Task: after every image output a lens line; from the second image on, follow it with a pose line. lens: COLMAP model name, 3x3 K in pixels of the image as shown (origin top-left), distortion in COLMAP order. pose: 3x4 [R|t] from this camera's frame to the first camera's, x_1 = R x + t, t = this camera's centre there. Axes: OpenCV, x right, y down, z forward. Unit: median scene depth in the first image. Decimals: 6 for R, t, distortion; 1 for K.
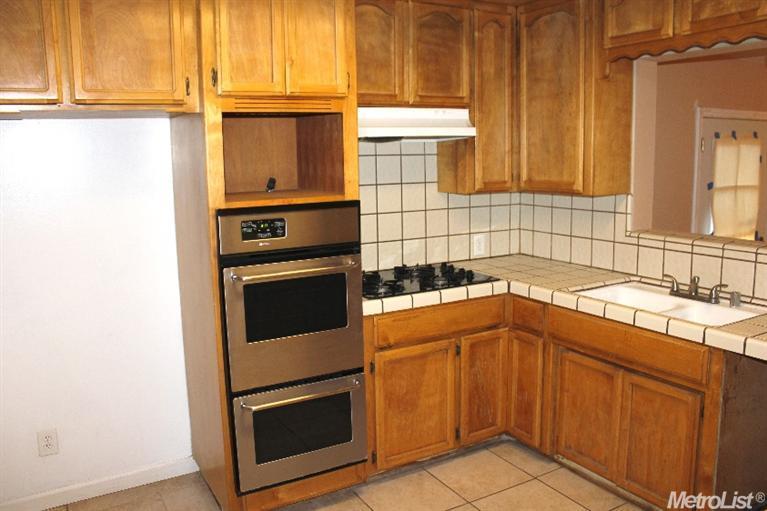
lens RADIAL K [[640.3, 0, 383.4], [0, 640.3, 254.2], [0, 0, 1]] dist [-0.100960, 0.001488]
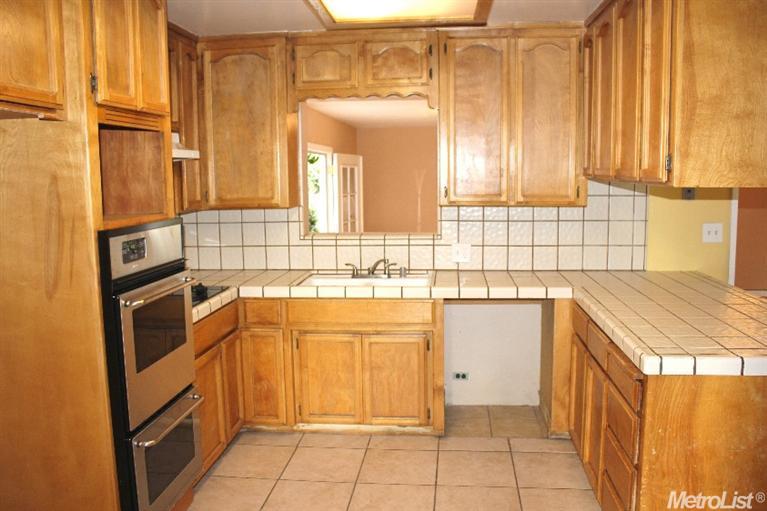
lens RADIAL K [[640.3, 0, 383.1], [0, 640.3, 256.5], [0, 0, 1]] dist [-0.100960, 0.001488]
pose [[0.590484, -0.094302, 0.801521, -0.547889], [0.129594, 0.991341, 0.021163, -0.001607], [-0.796577, 0.091376, 0.597592, 0.120664]]
